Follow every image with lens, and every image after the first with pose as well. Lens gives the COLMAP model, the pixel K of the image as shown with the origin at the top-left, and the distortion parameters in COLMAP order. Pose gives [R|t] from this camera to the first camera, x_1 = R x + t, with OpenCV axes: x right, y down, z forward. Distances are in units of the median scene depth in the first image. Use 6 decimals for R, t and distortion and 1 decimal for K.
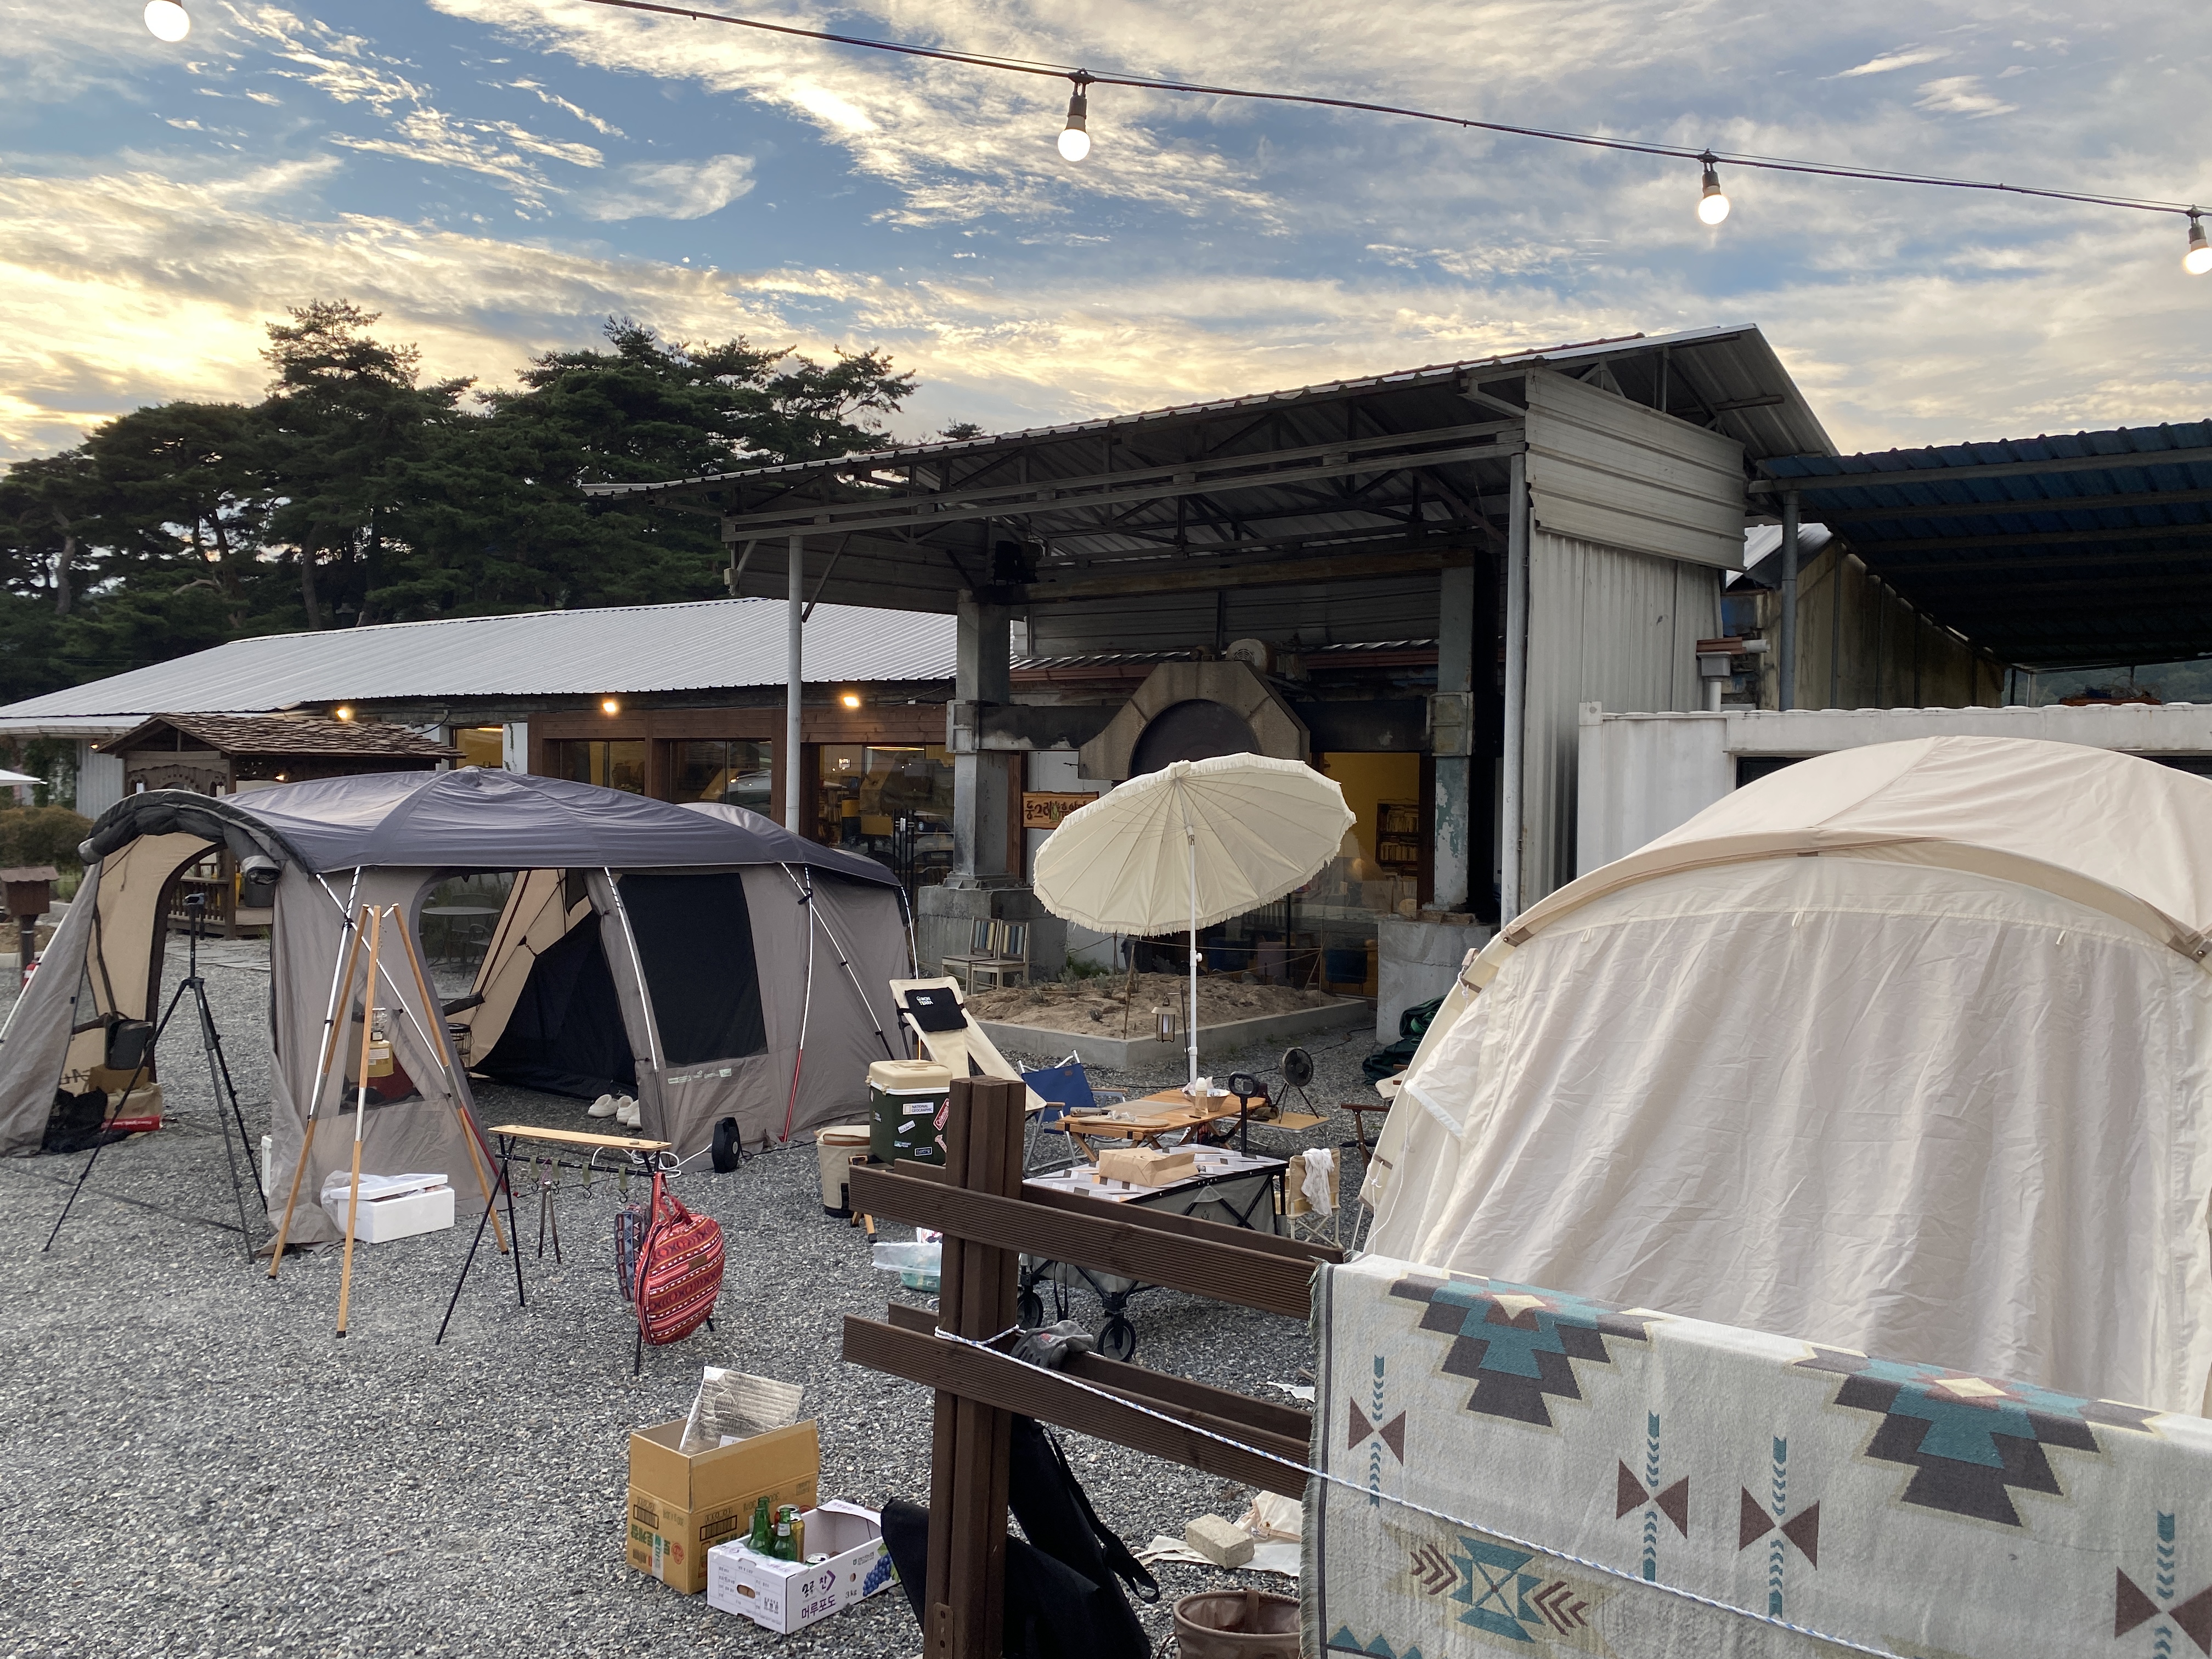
lens RADIAL K [[1678.4, 0, 1142.4], [0, 1678.4, 762.9], [0, 0, 1]] dist [0.023464, -0.031384]
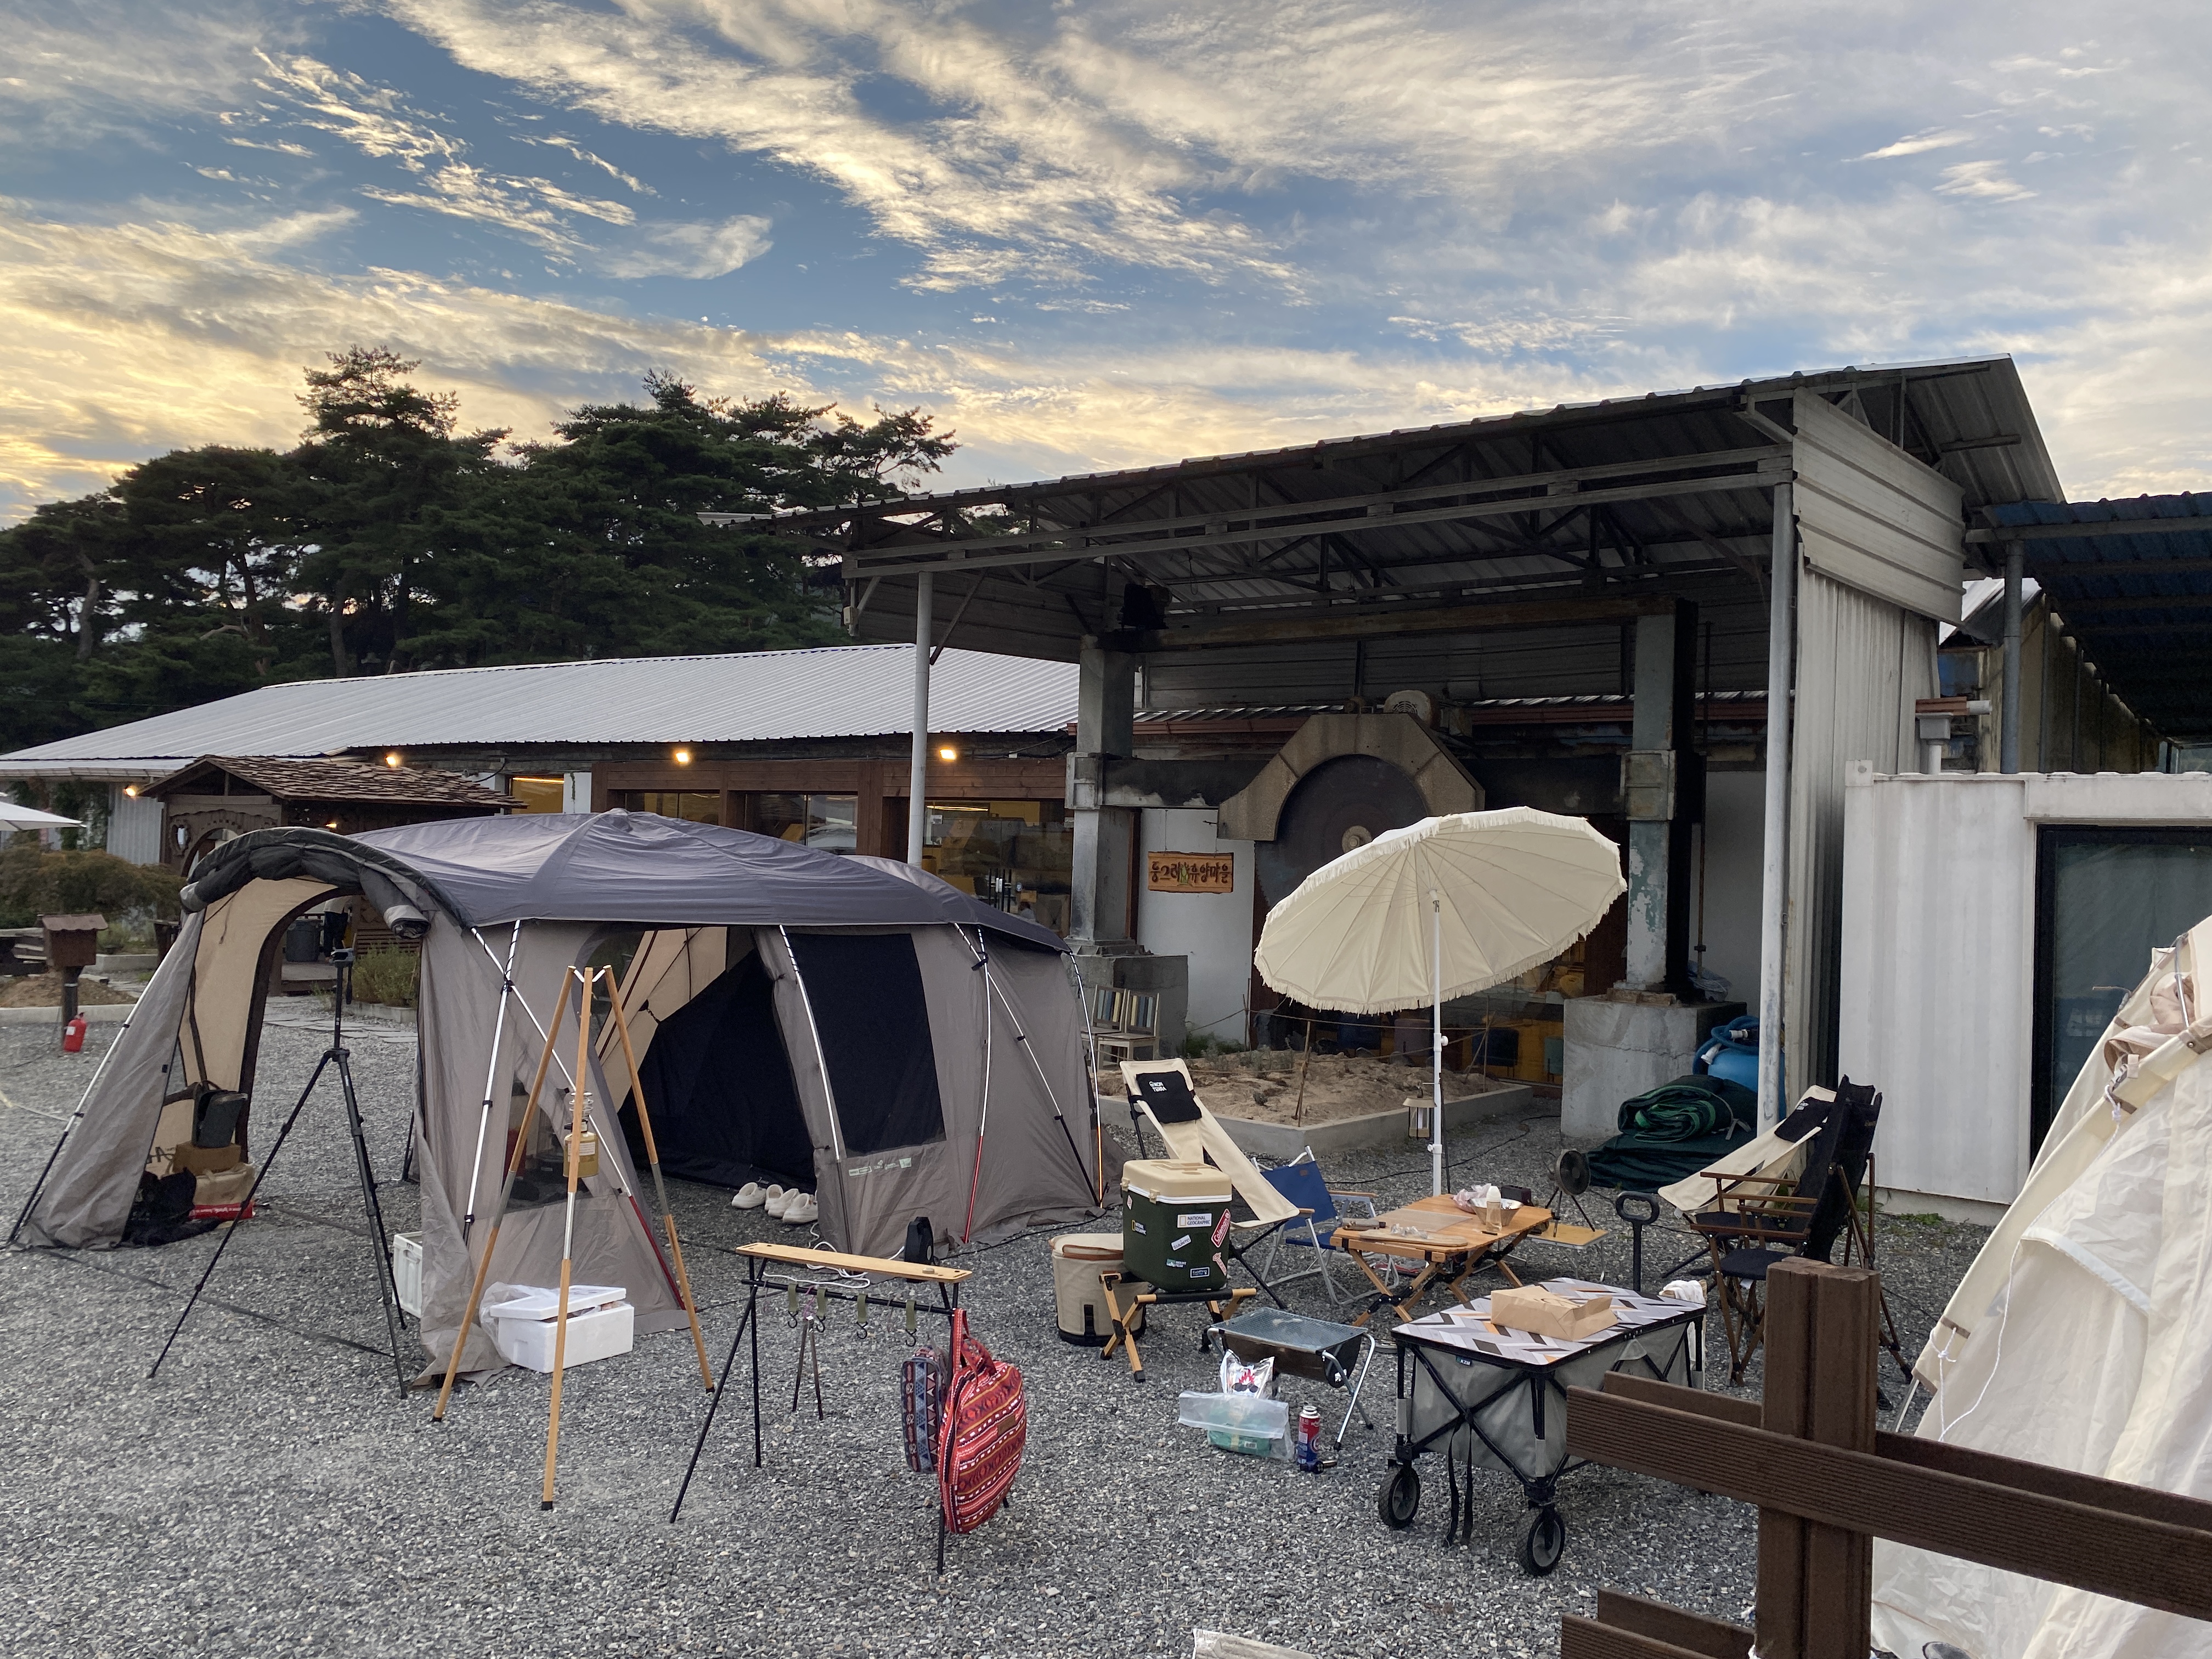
lens RADIAL K [[1678.4, 0, 1151.1], [0, 1678.4, 790.3], [0, 0, 1]] dist [0.023464, -0.031384]
pose [[0.999850, 0.017290, 0.000816, -0.051611], [-0.017265, 0.999566, -0.023851, 0.003711], [-0.001228, 0.023833, 0.999715, 0.050775]]
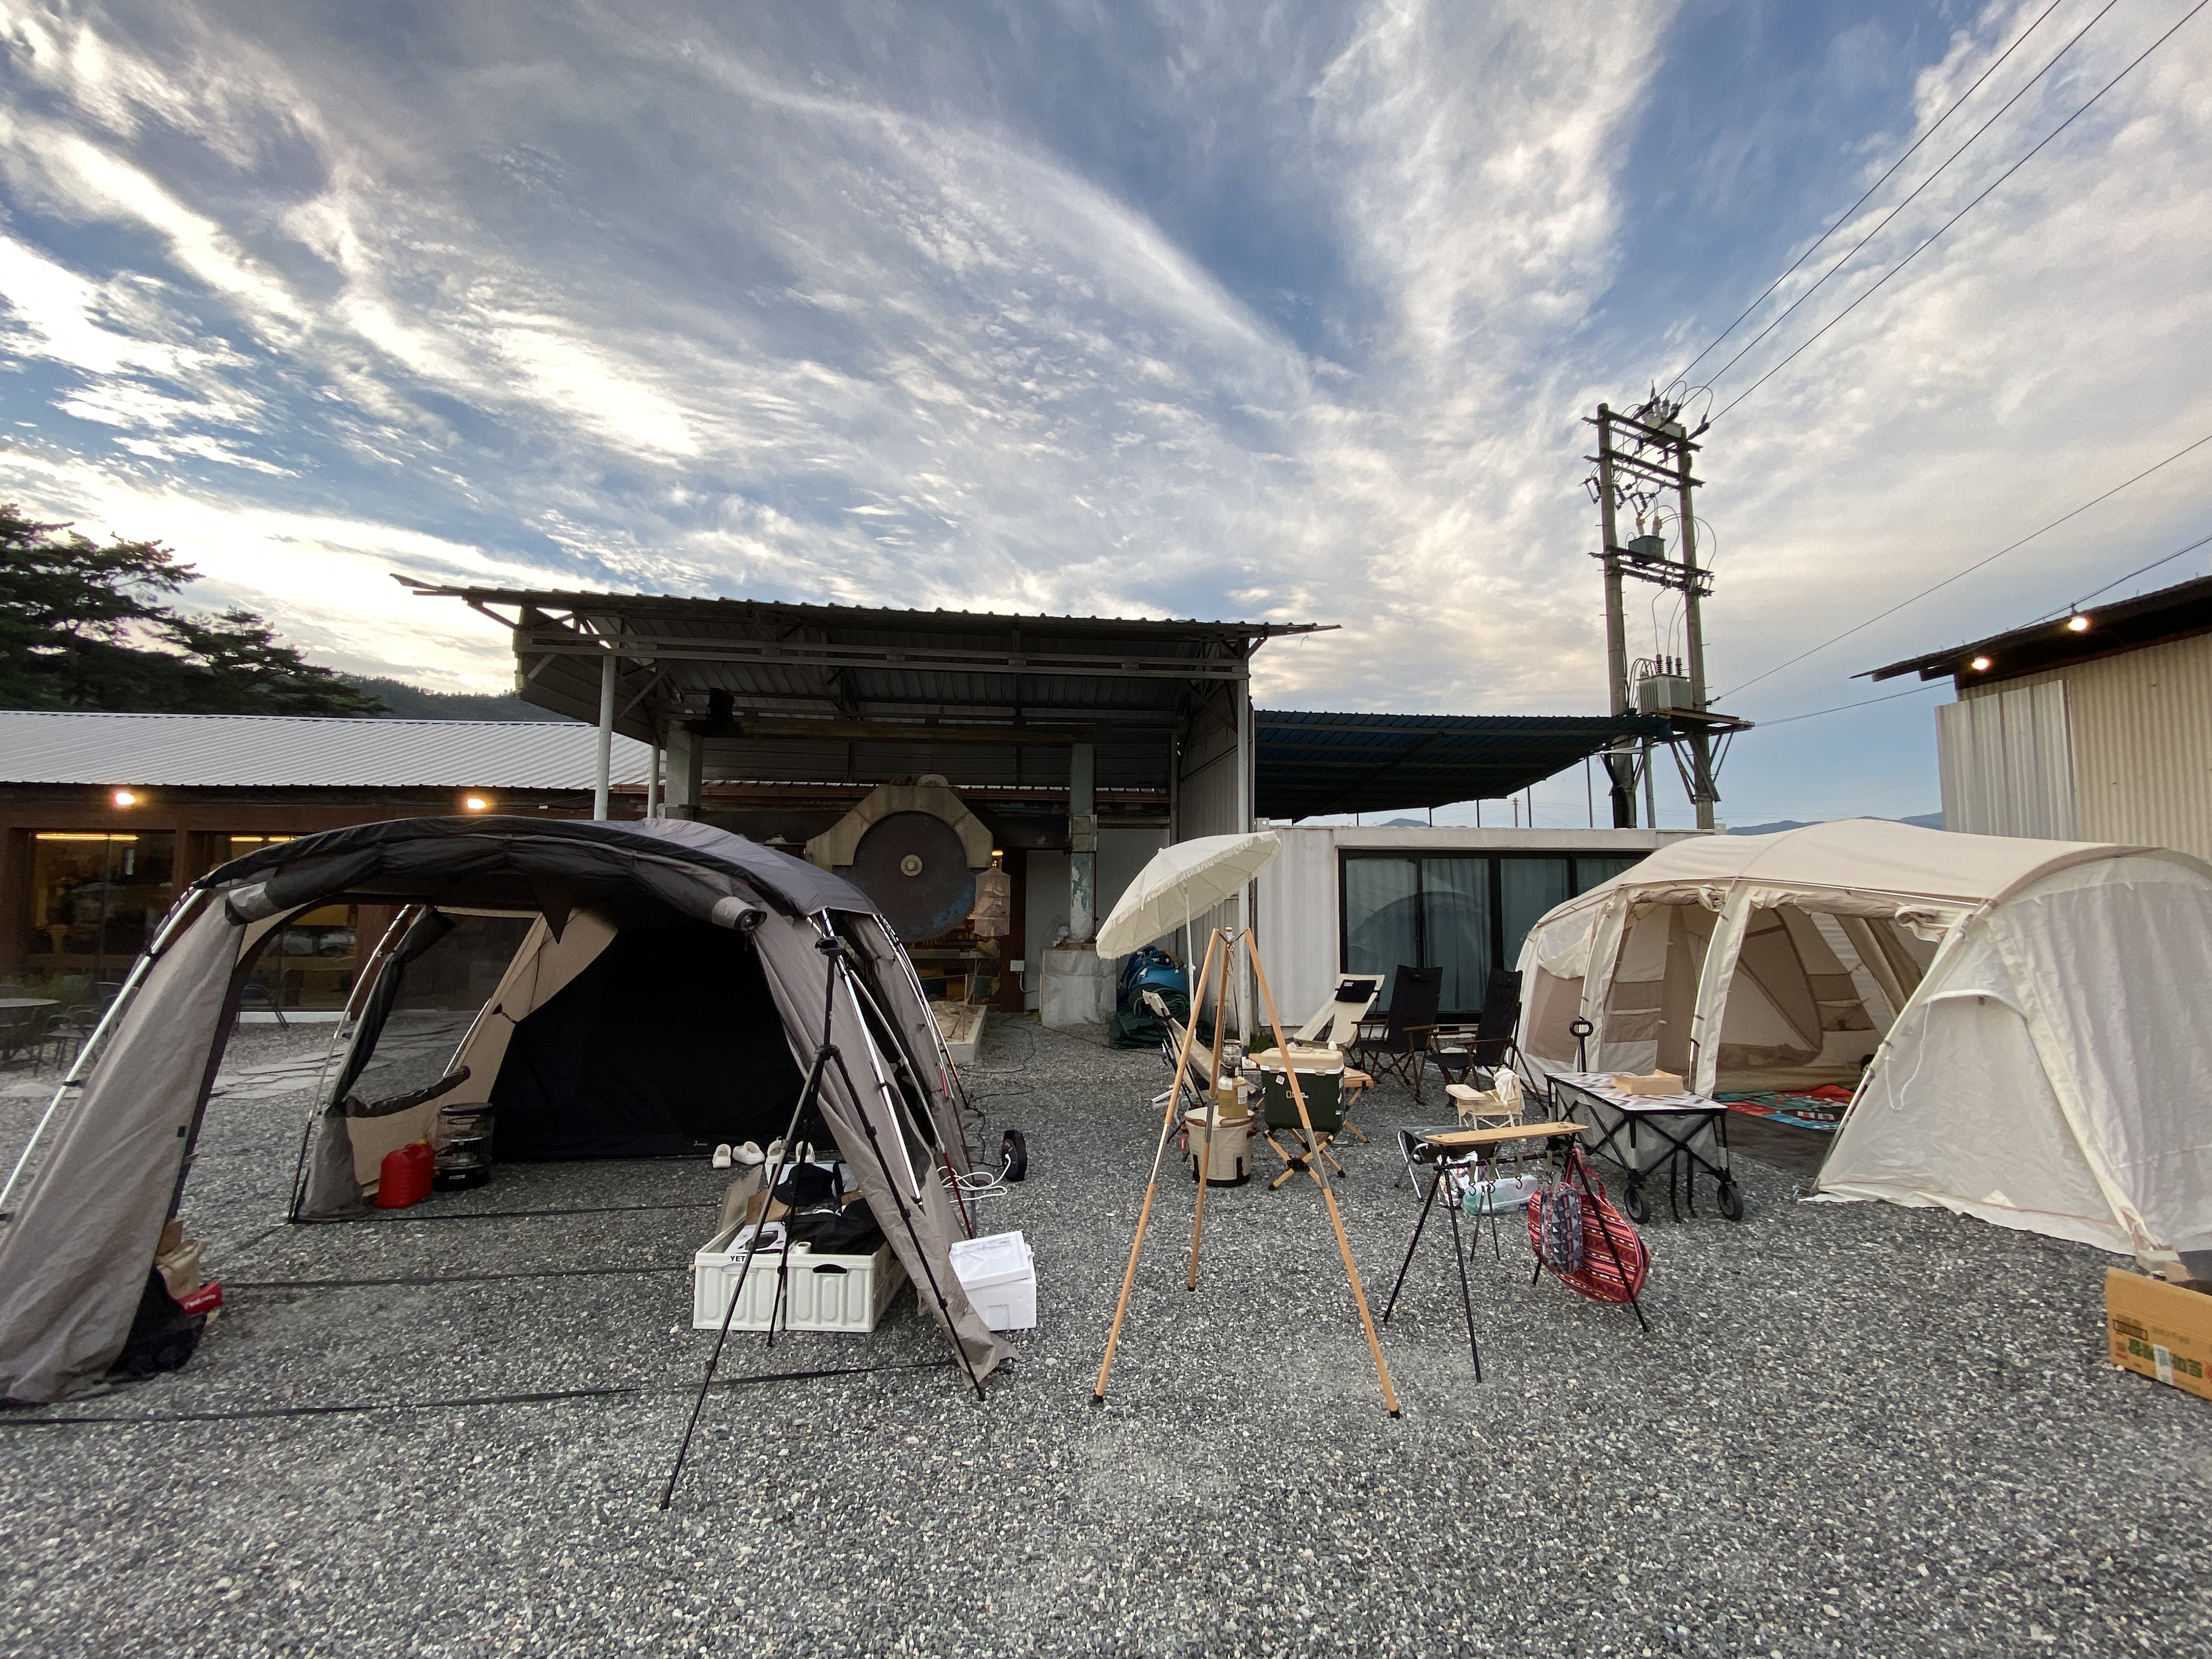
lens RADIAL K [[884.8, 0, 1099.6], [0, 884.8, 815.9], [0, 0, 1]] dist [-0.002142, -0.008444]
pose [[0.734109, 0.054505, 0.676840, -0.242500], [-0.004301, 0.997126, -0.075633, 0.016591], [-0.679018, 0.052612, 0.732234, 0.198255]]
